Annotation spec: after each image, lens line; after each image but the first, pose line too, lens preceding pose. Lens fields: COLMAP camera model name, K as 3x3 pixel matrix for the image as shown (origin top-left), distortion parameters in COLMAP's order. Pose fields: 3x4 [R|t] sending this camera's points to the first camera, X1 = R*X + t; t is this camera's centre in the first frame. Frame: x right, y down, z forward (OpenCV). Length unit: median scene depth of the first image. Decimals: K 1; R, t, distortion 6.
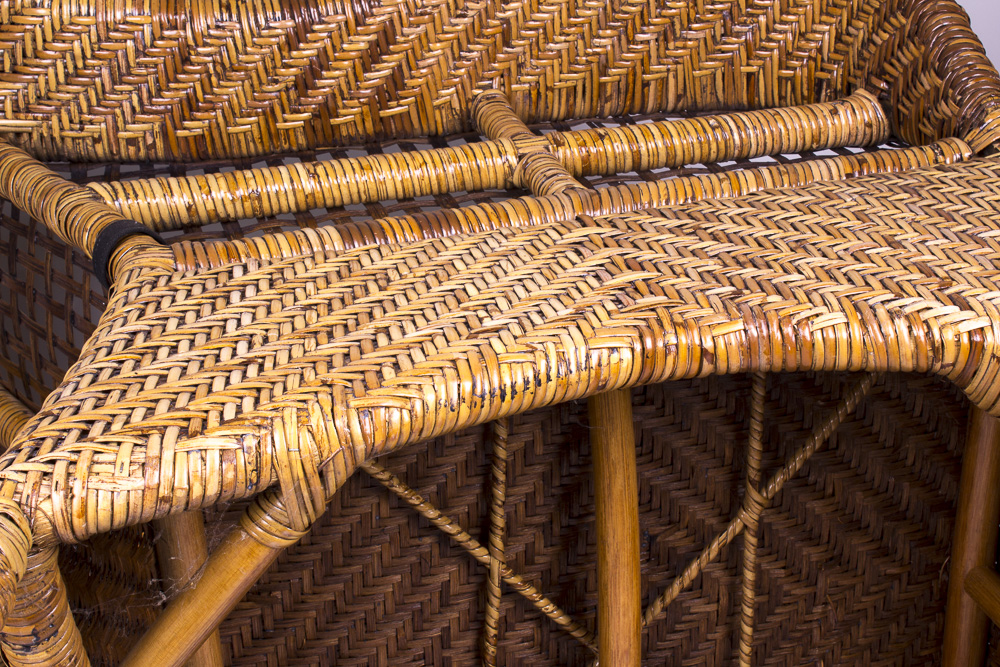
lens RADIAL K [[1637.2, 0, 488.5], [0, 1637.2, 331.9], [0, 0, 1]] dist [-0.006668, 0.060958]
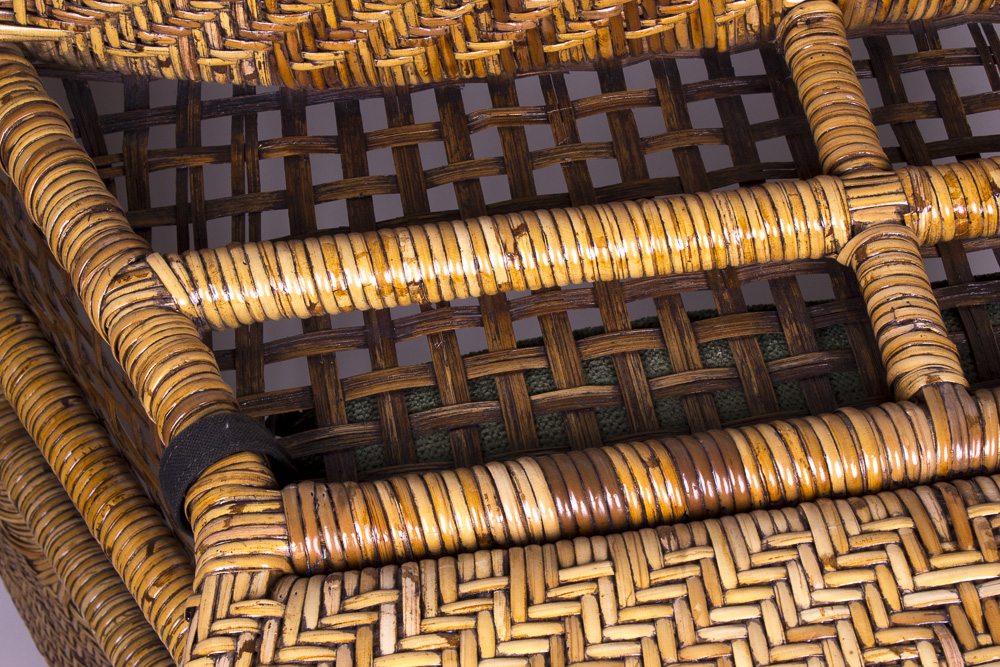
lens RADIAL K [[2073.7, 0, 500.0], [0, 2073.7, 333.5], [0, 0, 1]] dist [0.027362, 0.344413]
pose [[0.993567, 0.096536, -0.059206, -0.058457], [-0.058686, 0.886047, 0.459867, -0.397917], [0.096853, -0.453434, 0.886012, 0.277798]]
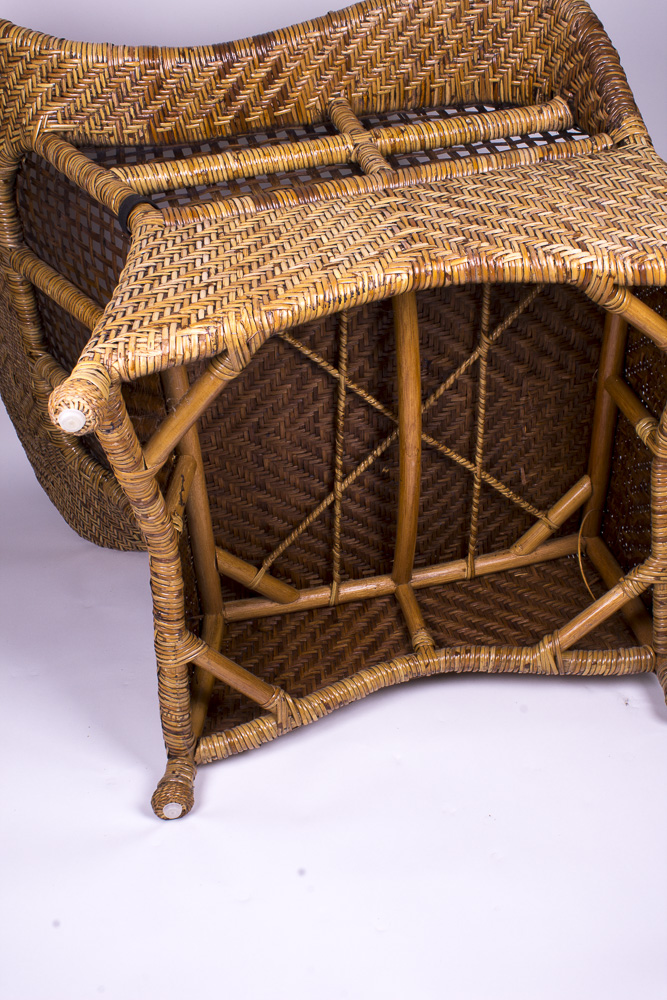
lens RADIAL K [[1153.9, 0, 333.5], [0, 1153.9, 500.0], [0, 0, 1]] dist [-0.079584, 0.033181]
pose [[0.999692, -0.005247, -0.024240, 0.022875], [0.011681, 0.961777, 0.273583, -0.074346], [0.021878, -0.273782, 0.961543, -0.261104]]
